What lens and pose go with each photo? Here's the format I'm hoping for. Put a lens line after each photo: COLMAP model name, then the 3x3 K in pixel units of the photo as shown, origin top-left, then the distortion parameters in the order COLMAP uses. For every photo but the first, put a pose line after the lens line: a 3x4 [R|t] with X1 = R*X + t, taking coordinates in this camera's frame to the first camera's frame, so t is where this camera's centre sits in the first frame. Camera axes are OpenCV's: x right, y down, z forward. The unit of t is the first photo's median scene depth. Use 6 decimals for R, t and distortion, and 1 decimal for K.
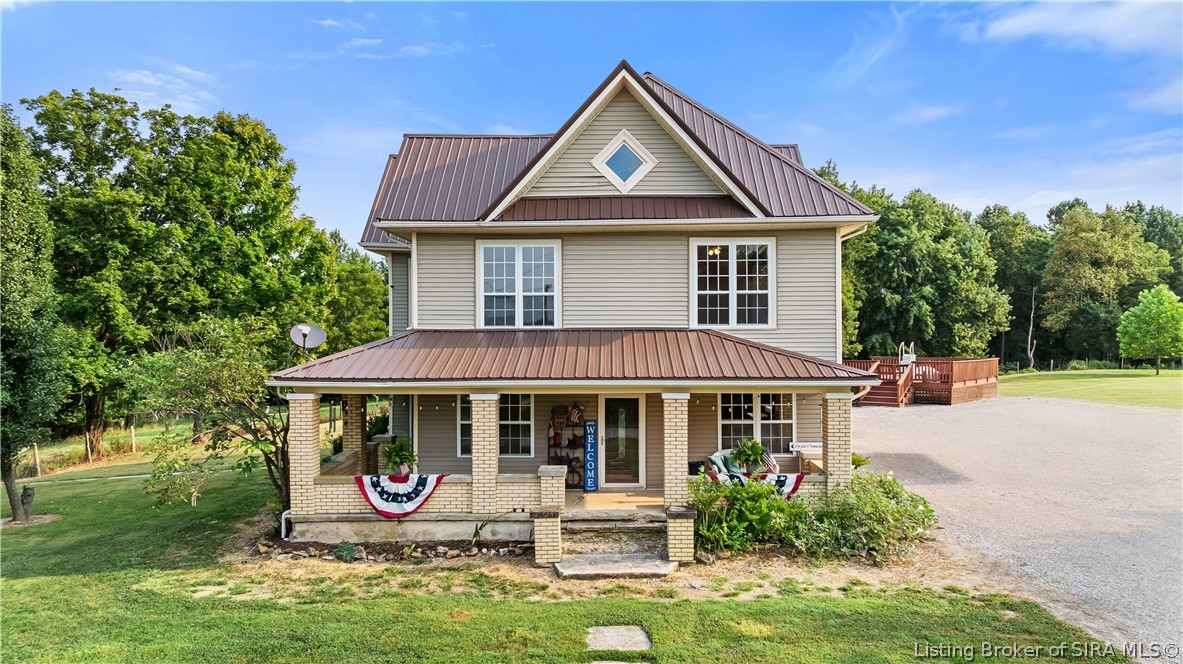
lens RADIAL K [[821.1, 0, 622.3], [0, 821.1, 329.3], [0, 0, 1]] dist [-0.027055, -0.000665]
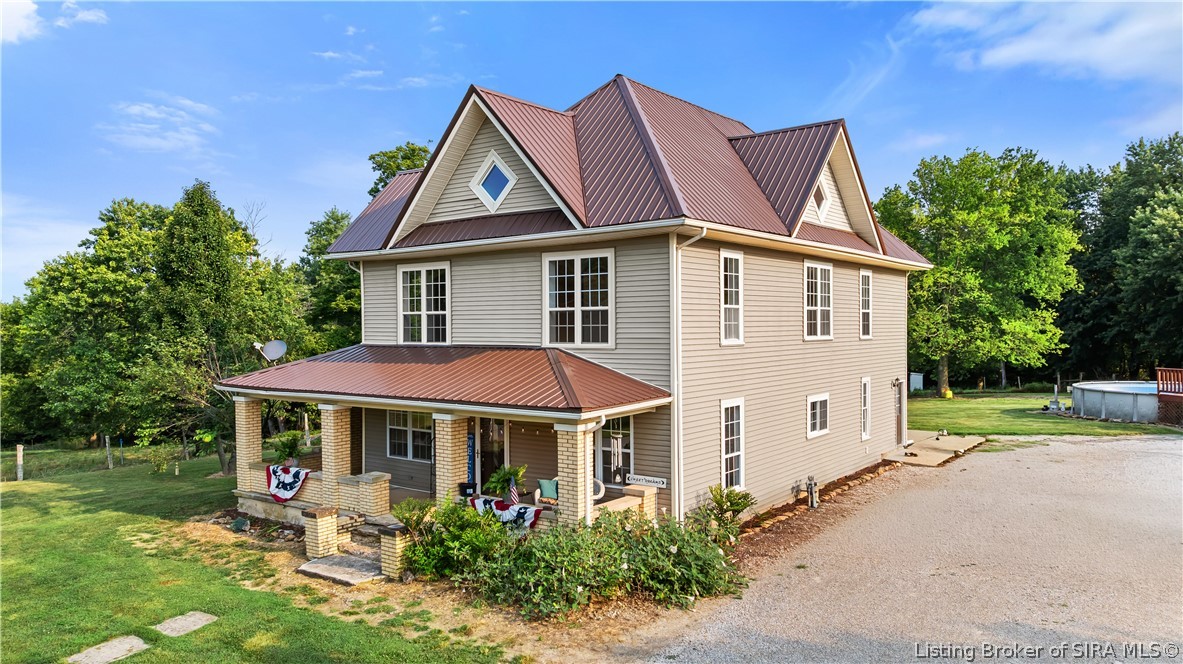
lens RADIAL K [[821.1, 0, 622.3], [0, 821.1, 329.3], [0, 0, 1]] dist [-0.027055, -0.000665]
pose [[0.823095, 0.000296, -0.567904, 0.711238], [-0.000434, 1.000000, -0.000108, -0.021575], [0.567904, 0.000335, 0.823095, 0.255049]]
